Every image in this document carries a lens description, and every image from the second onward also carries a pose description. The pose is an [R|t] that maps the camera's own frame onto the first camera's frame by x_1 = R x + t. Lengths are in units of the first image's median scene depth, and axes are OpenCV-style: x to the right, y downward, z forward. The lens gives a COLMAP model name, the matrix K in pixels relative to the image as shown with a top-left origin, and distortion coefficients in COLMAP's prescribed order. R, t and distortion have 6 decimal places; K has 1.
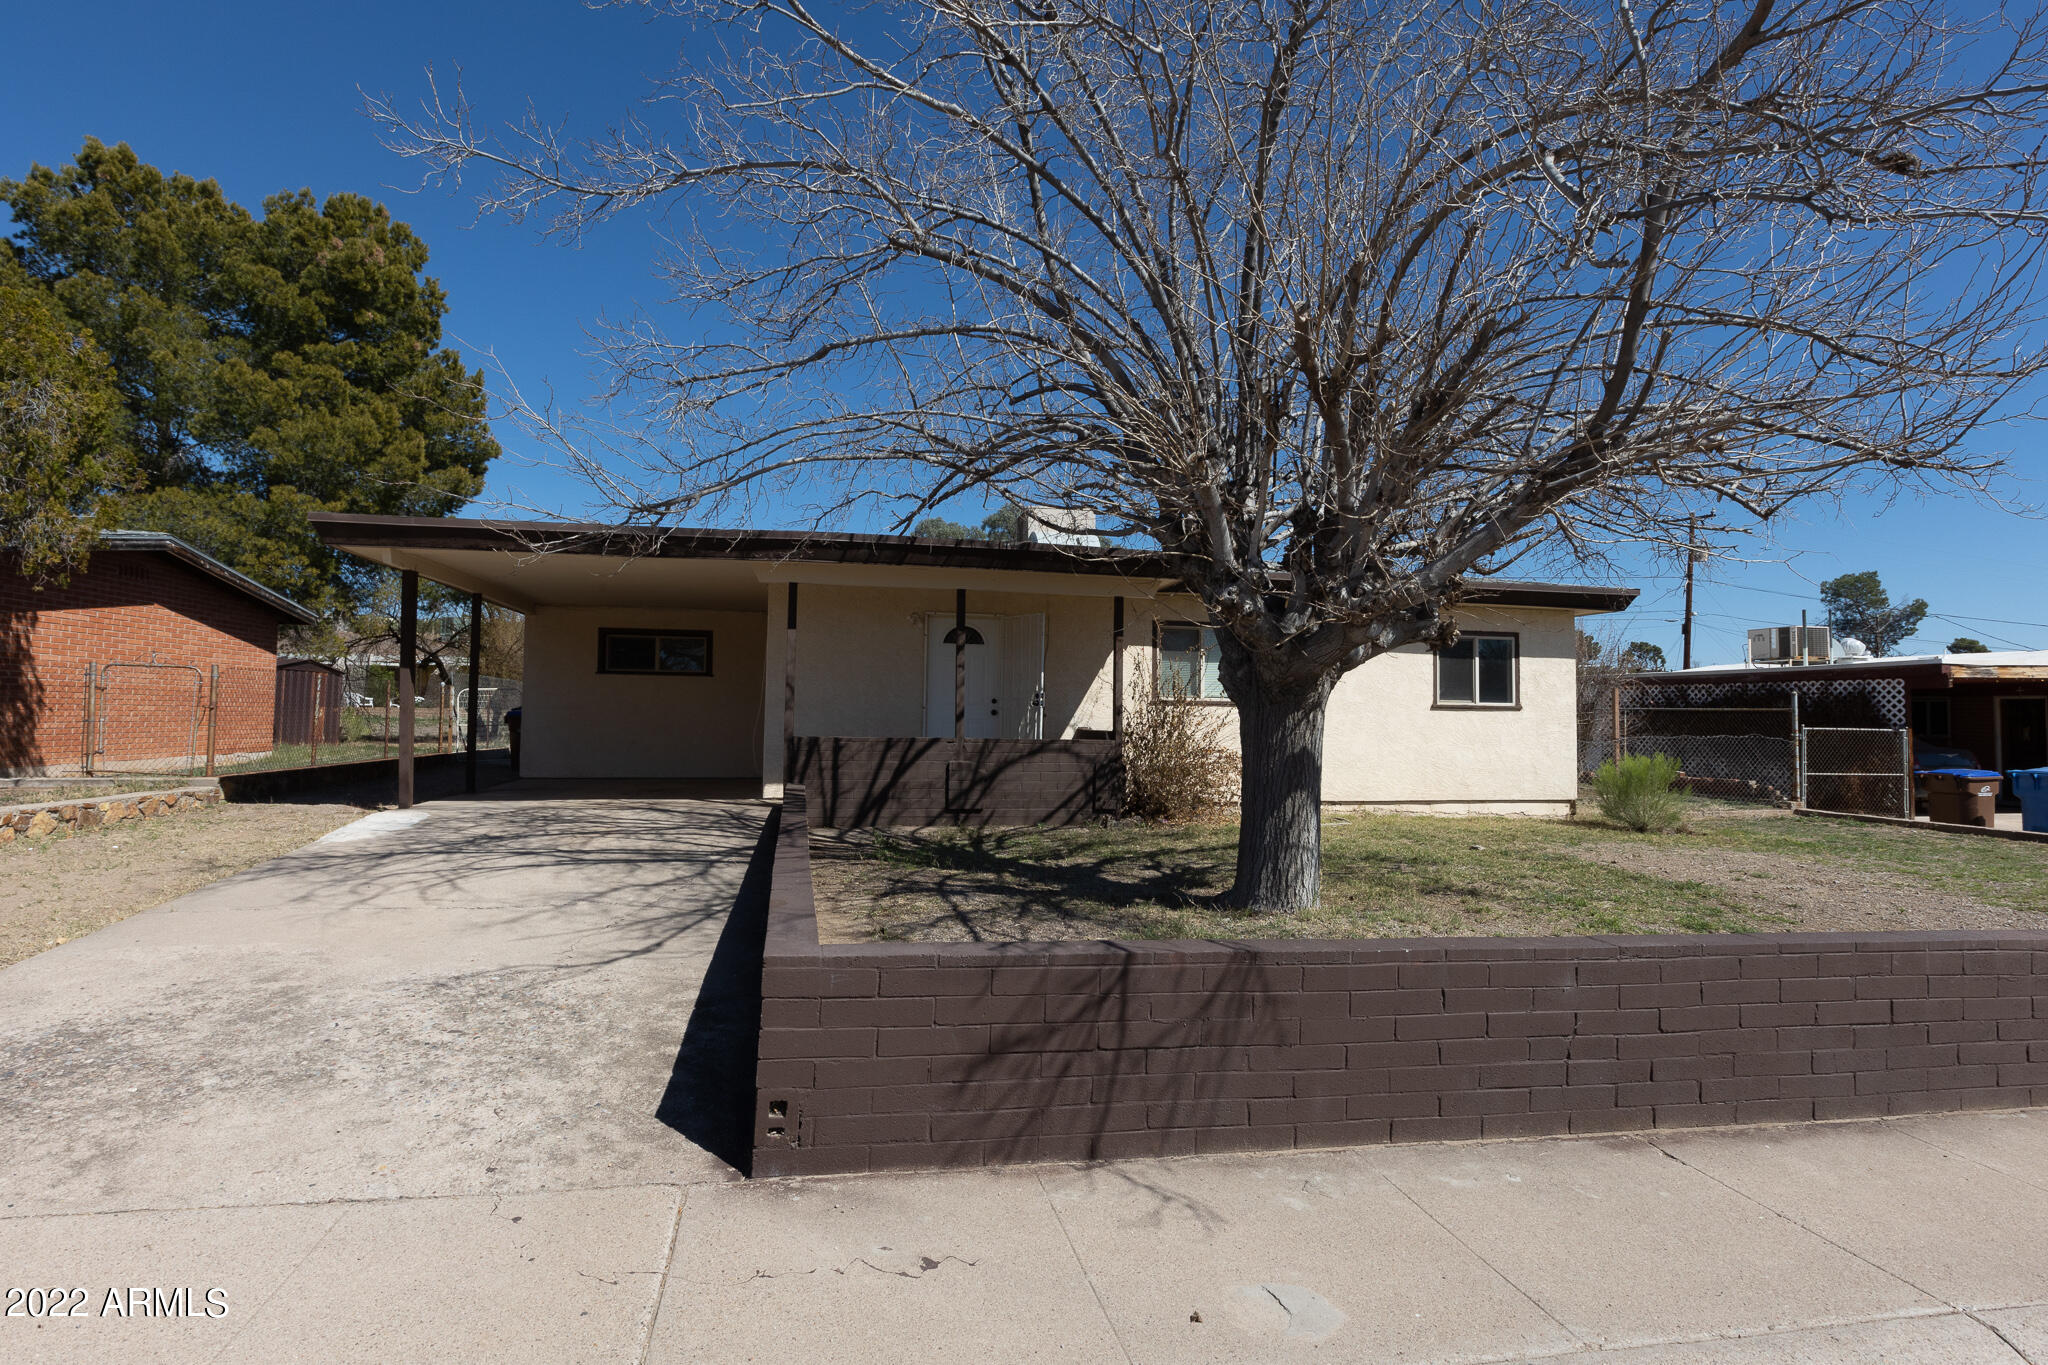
lens RADIAL K [[1011.4, 0, 1024.0], [0, 1011.4, 682.5], [0, 0, 1]] dist [-0.001971, -0.002021]
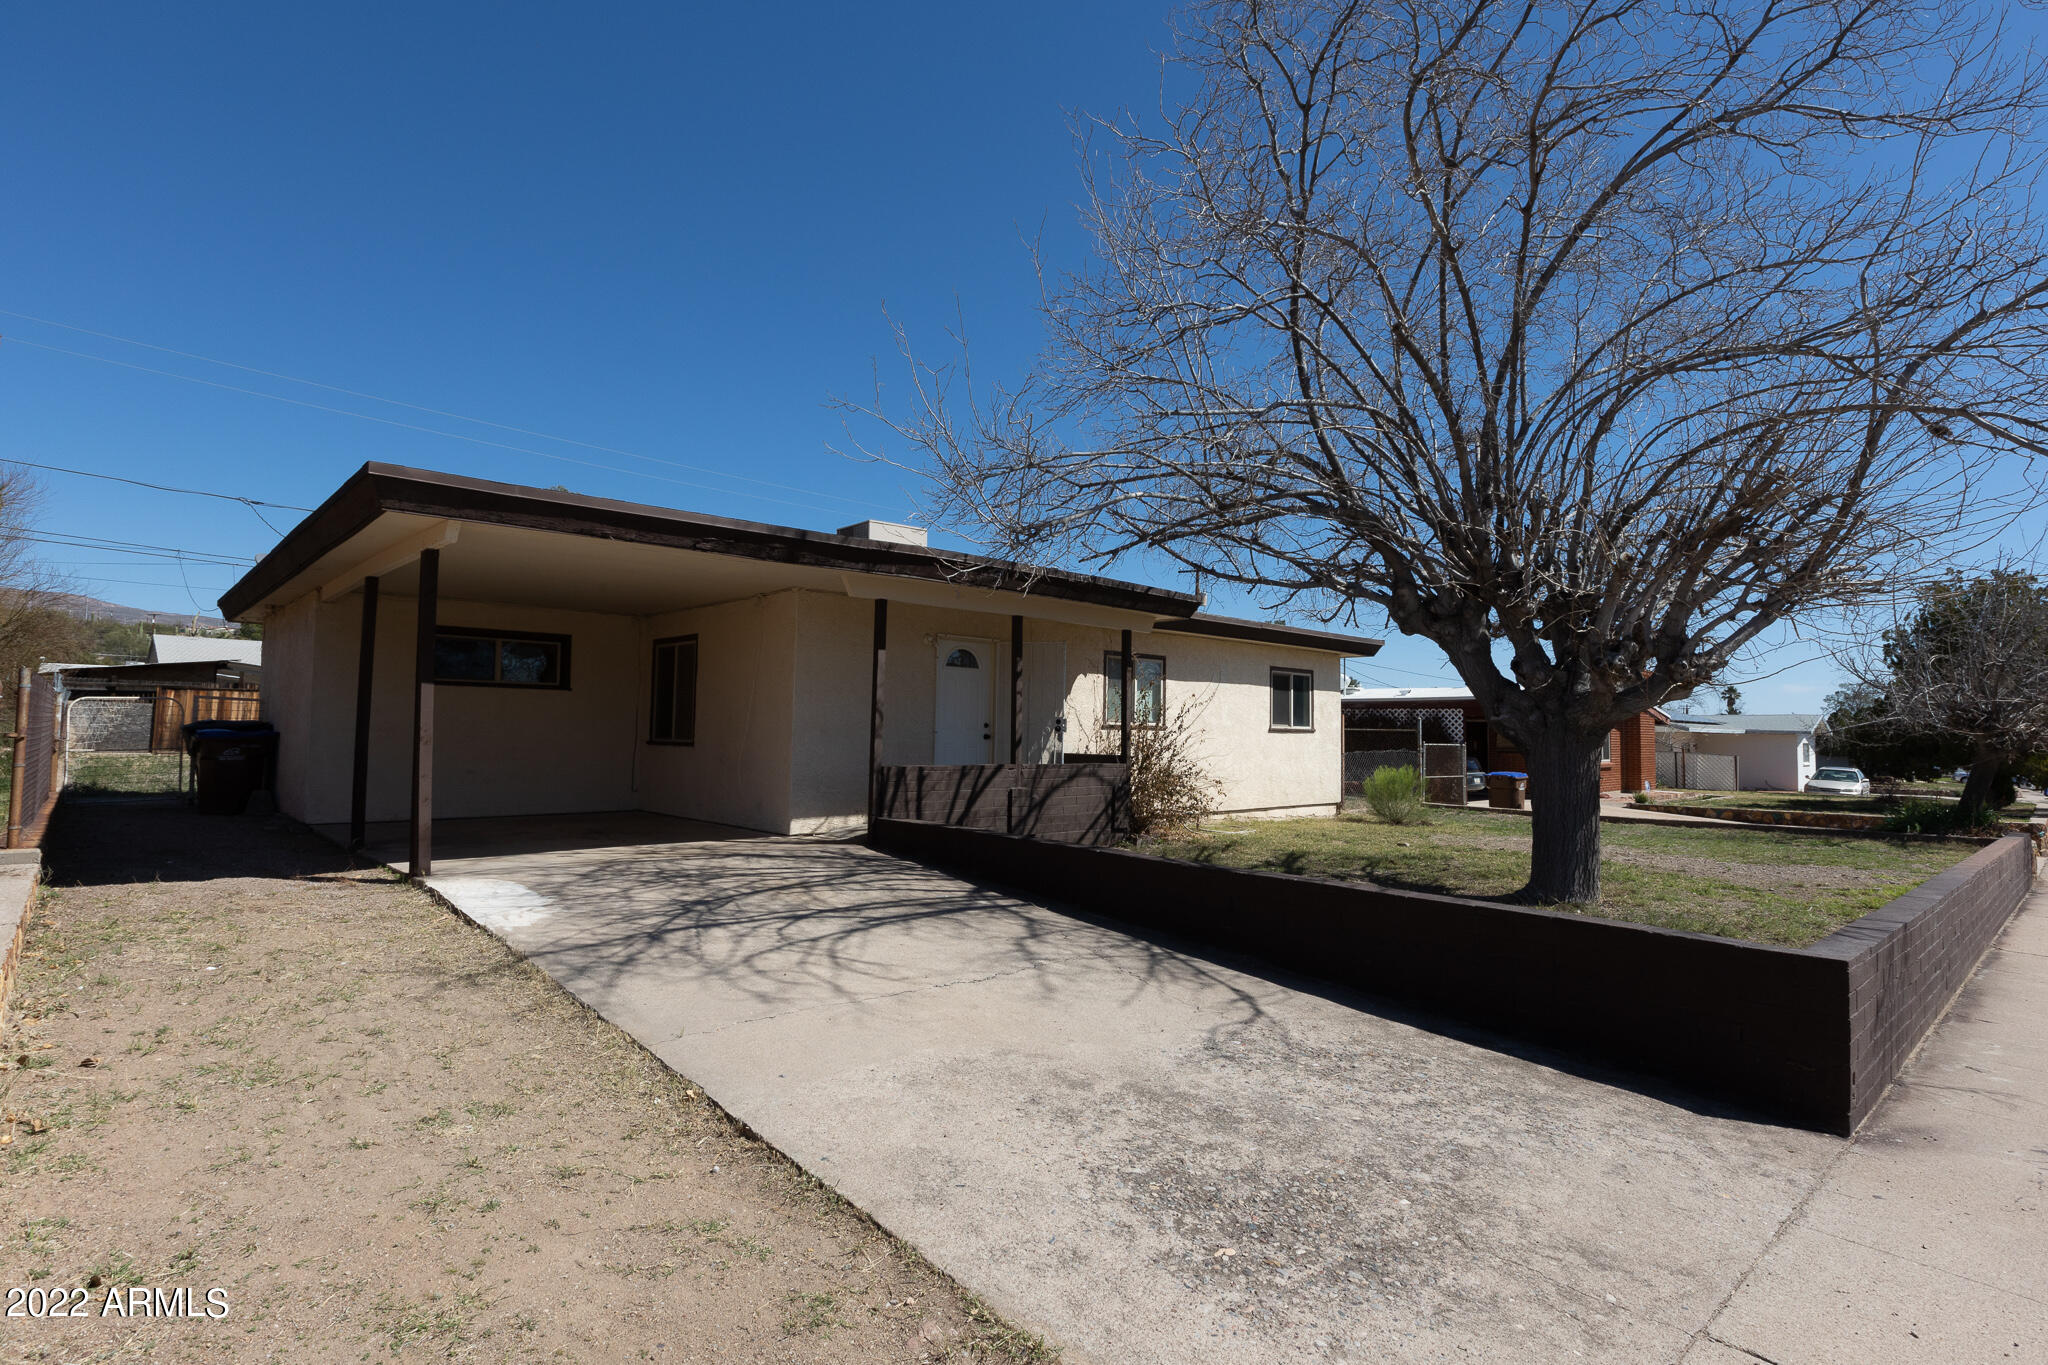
lens RADIAL K [[1011.4, 0, 1024.0], [0, 1011.4, 682.5], [0, 0, 1]] dist [-0.001971, -0.002021]
pose [[0.855089, 0.024815, 0.517887, -0.579250], [-0.021295, 0.999692, -0.012741, -0.013732], [-0.518043, -0.000134, 0.855354, 0.142724]]
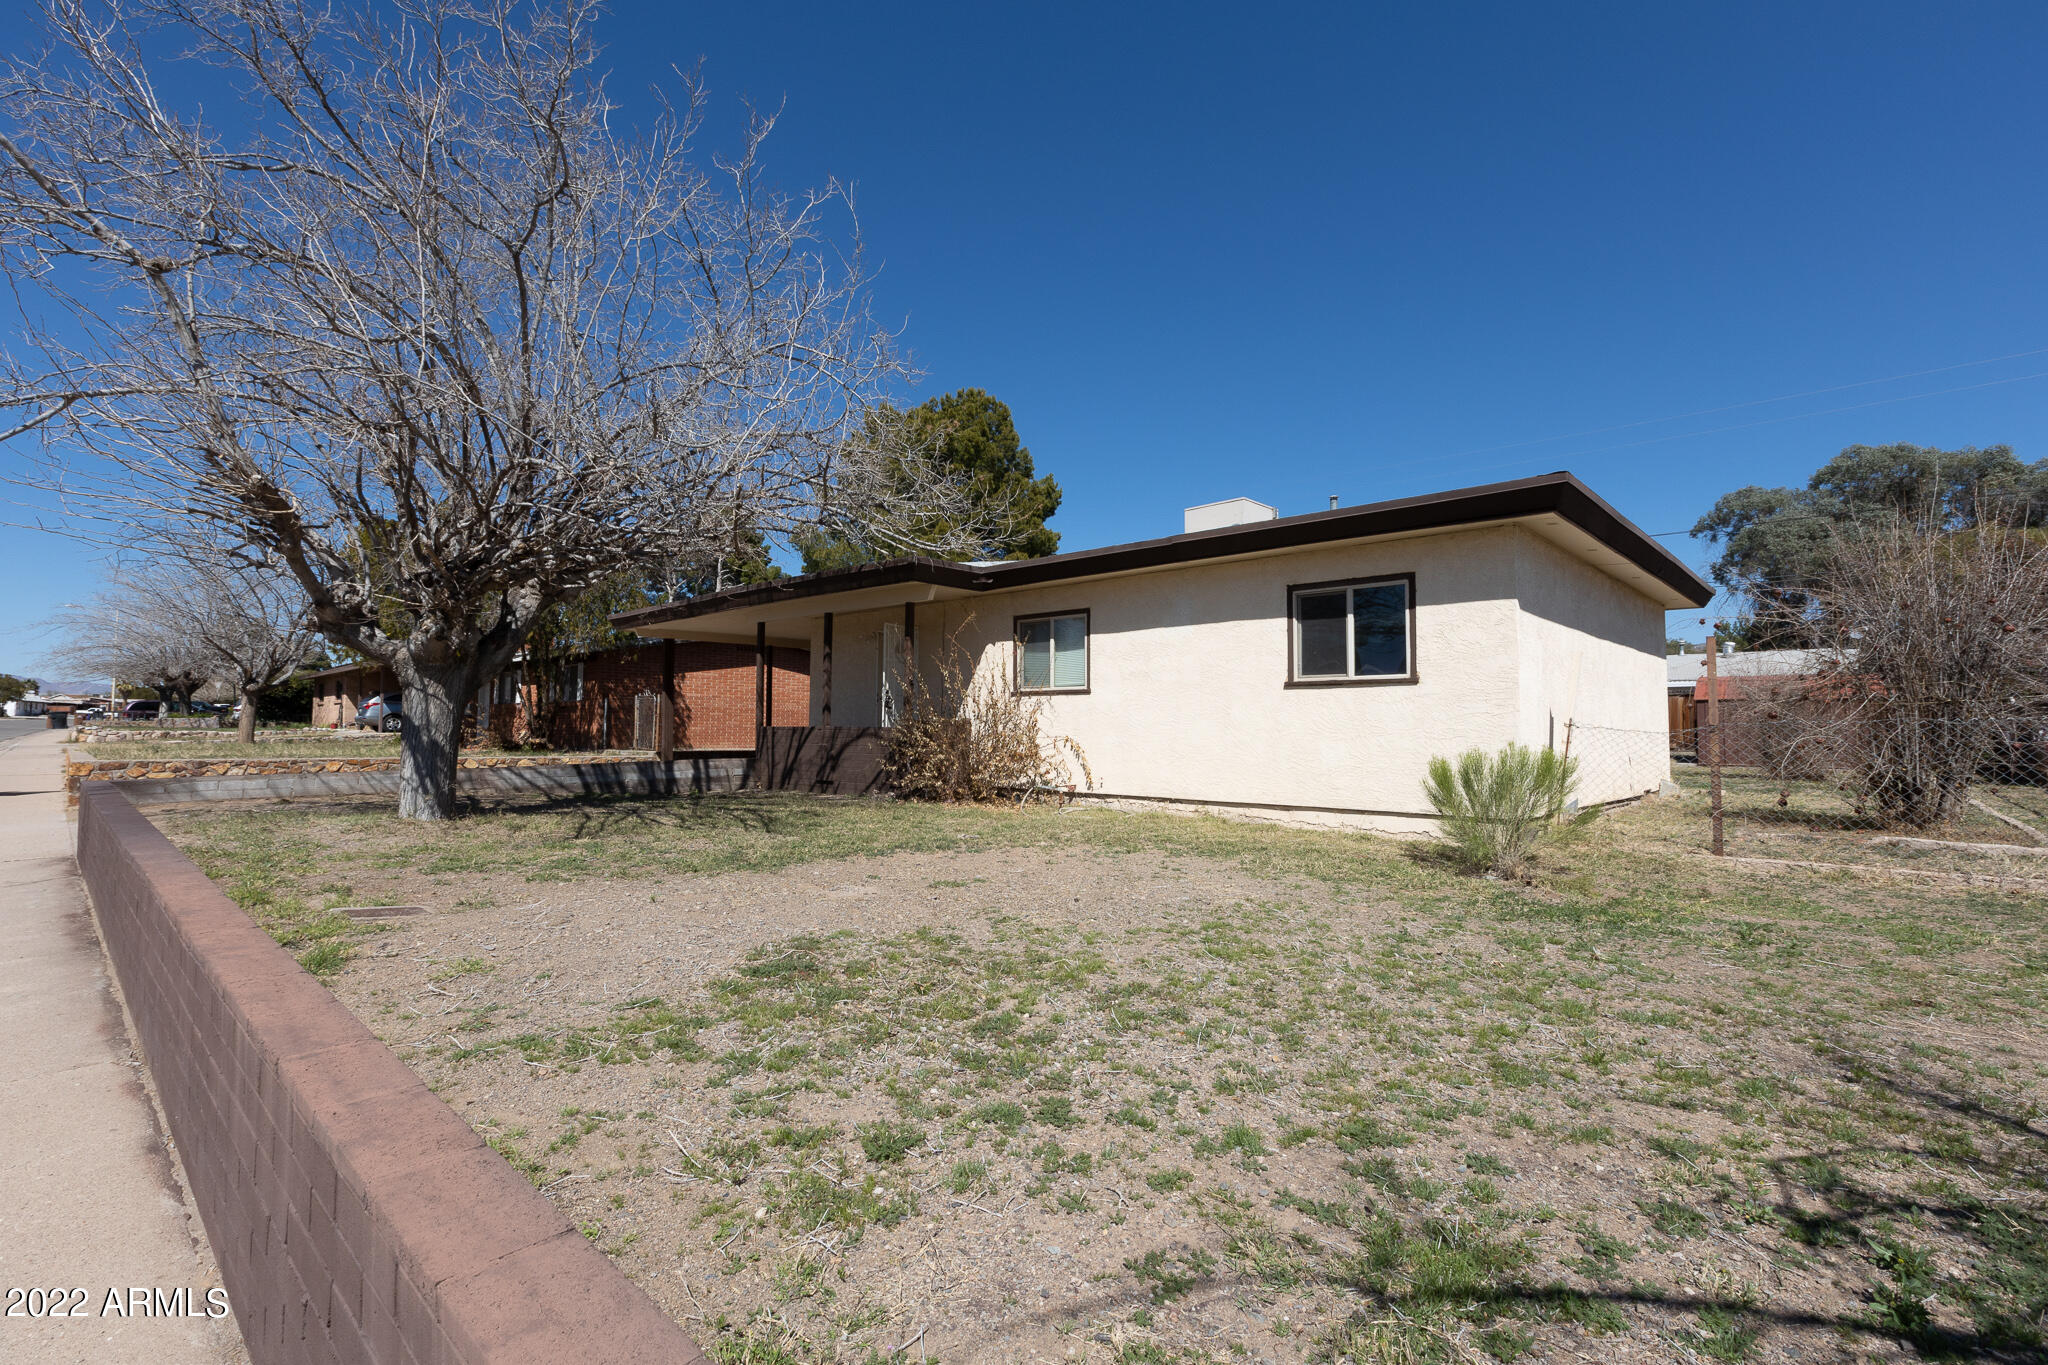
lens RADIAL K [[901.1, 0, 1024.0], [0, 901.1, 682.5], [0, 0, 1]] dist [-0.001294, -0.000421]
pose [[0.591726, -0.054945, -0.804265, 1.026649], [0.022311, 0.998409, -0.051793, 0.065545], [0.805830, 0.012703, 0.592010, 0.520696]]
